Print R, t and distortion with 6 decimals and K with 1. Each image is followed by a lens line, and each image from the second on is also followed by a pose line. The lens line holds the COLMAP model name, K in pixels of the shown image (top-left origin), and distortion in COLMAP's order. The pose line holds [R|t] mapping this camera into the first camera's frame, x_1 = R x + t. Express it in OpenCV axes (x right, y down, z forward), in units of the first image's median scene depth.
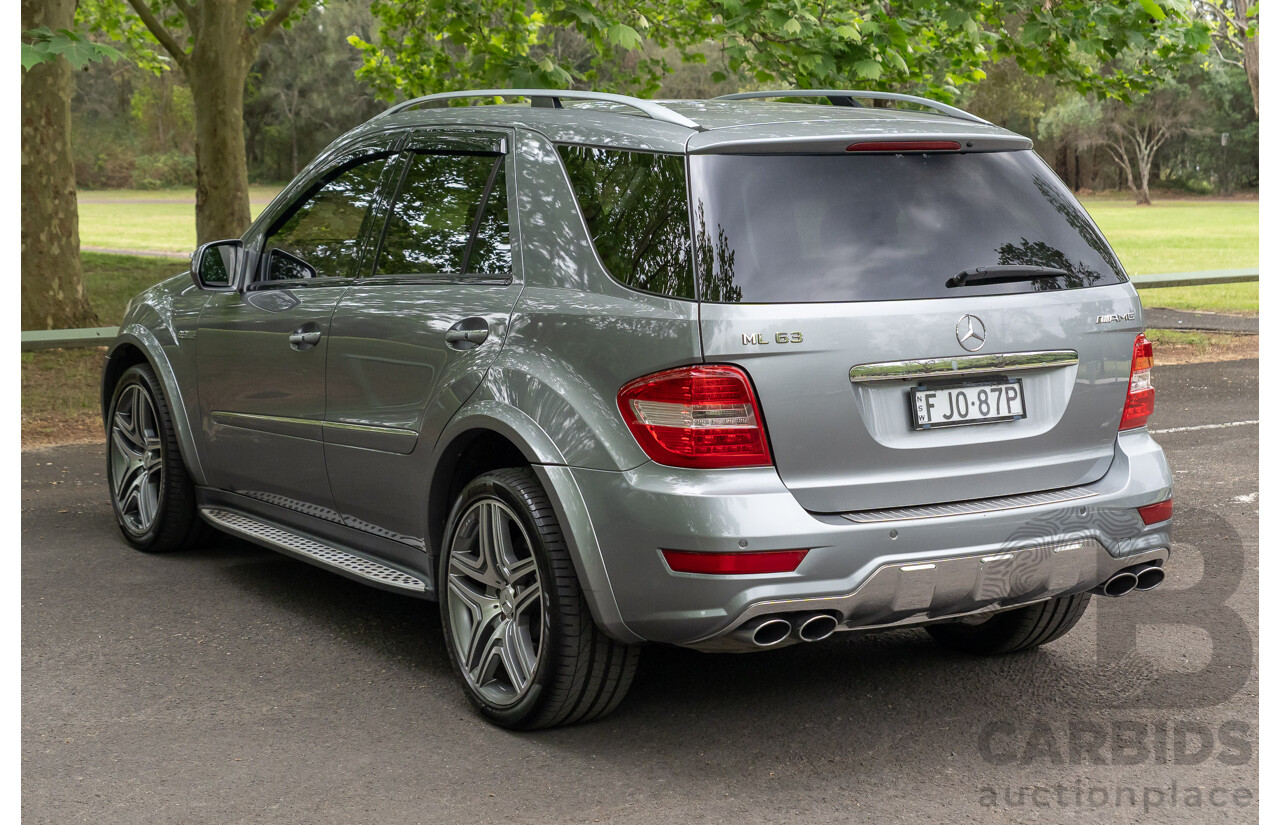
lens RADIAL K [[2039.9, 0, 641.1], [0, 2039.9, 420.0], [0, 0, 1]] dist [0.026024, 0.000000]
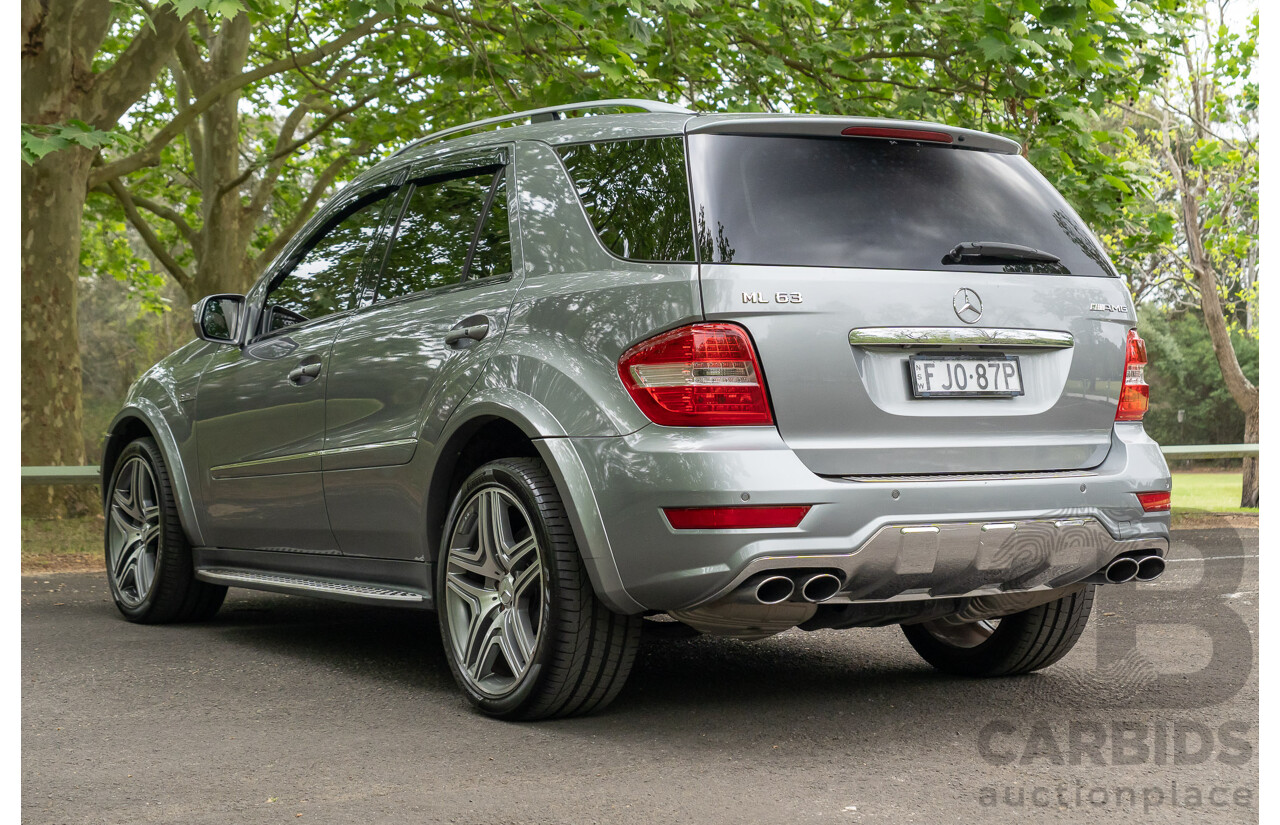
lens RADIAL K [[1979.1, 0, 638.6], [0, 1979.1, 445.8], [0, 0, 1]] dist [0.016879, 0.000000]
pose [[0.999972, -0.001732, 0.007225, -0.008110], [0.002539, 0.993577, -0.113132, 0.130614], [-0.006983, 0.113147, 0.993554, 0.034392]]
